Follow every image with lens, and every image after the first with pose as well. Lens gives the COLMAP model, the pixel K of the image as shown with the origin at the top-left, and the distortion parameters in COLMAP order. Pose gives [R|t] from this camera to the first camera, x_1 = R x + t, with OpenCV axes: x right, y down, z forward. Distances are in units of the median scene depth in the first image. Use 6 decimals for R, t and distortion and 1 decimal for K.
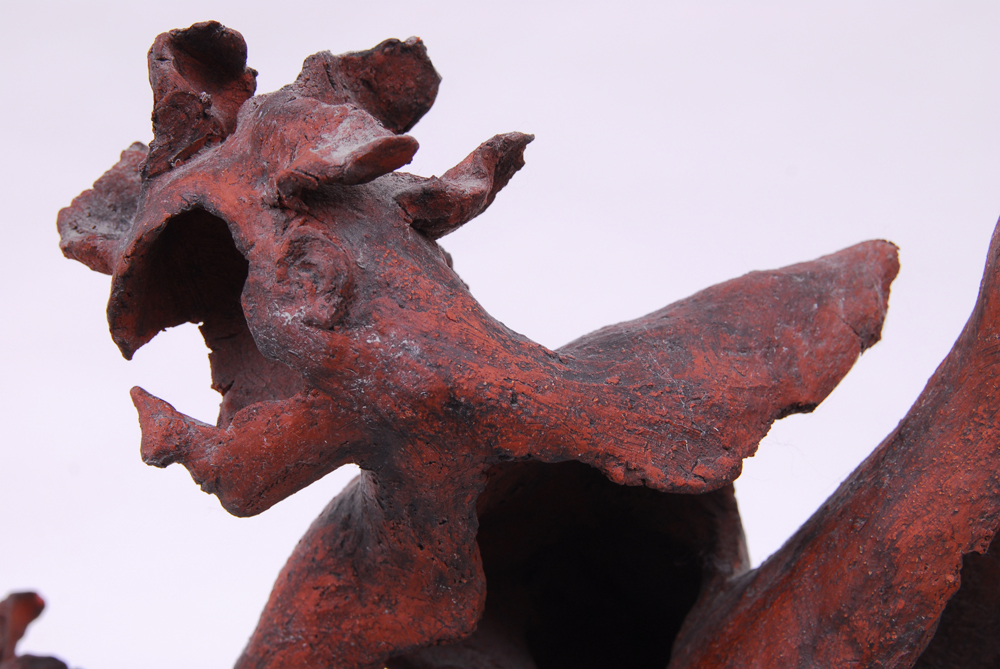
lens RADIAL K [[1791.9, 0, 500.0], [0, 1791.9, 334.5], [0, 0, 1]] dist [-0.081144, -0.135970]
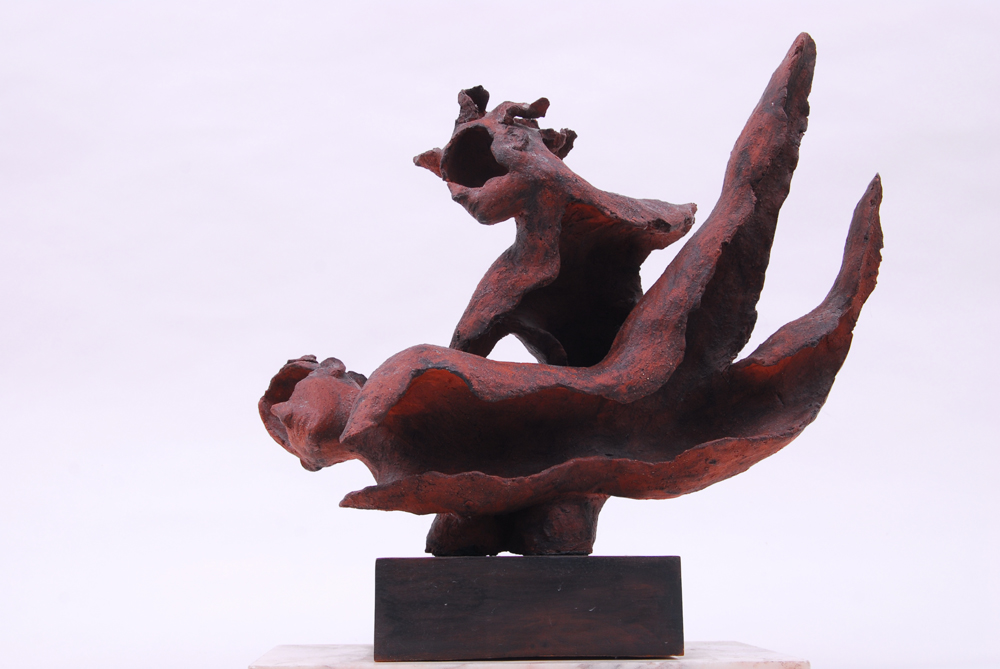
lens RADIAL K [[1502.6, 0, 500.0], [0, 1502.6, 334.5], [0, 0, 1]] dist [-0.016490, -0.020607]
pose [[0.994940, 0.069316, 0.072724, -0.287679], [-0.022638, 0.859927, -0.509915, 1.557855], [-0.097883, 0.505689, 0.857145, -1.065675]]
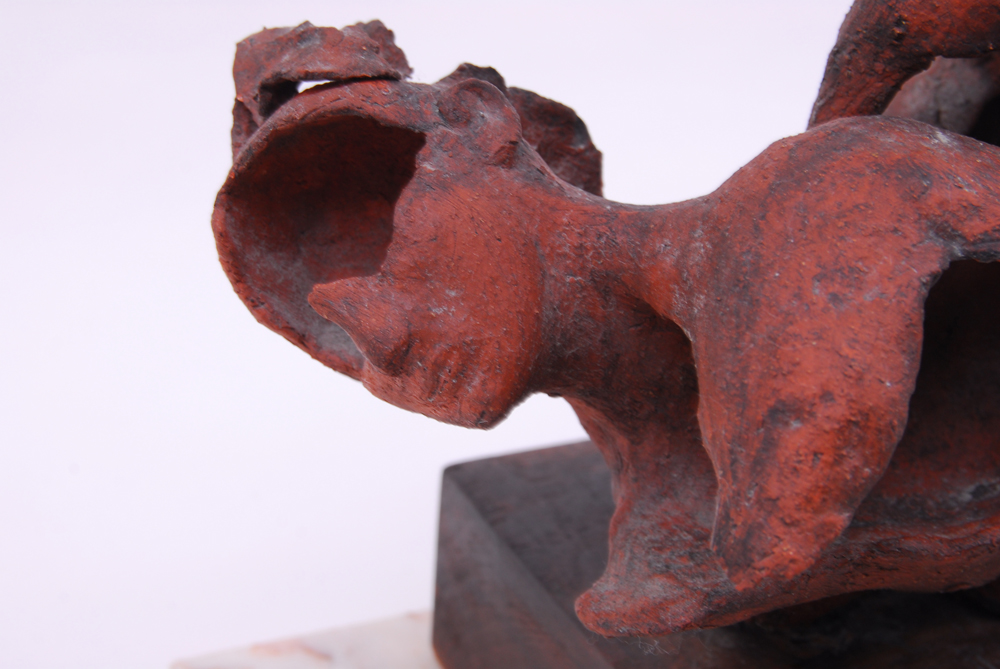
lens RADIAL K [[1791.9, 0, 500.0], [0, 1791.9, 334.5], [0, 0, 1]] dist [-0.081144, -0.135970]
pose [[0.893424, -0.085787, 0.440946, -0.797239], [0.069664, 0.996180, 0.052658, 0.338234], [-0.443779, -0.016328, 0.895988, 0.396669]]
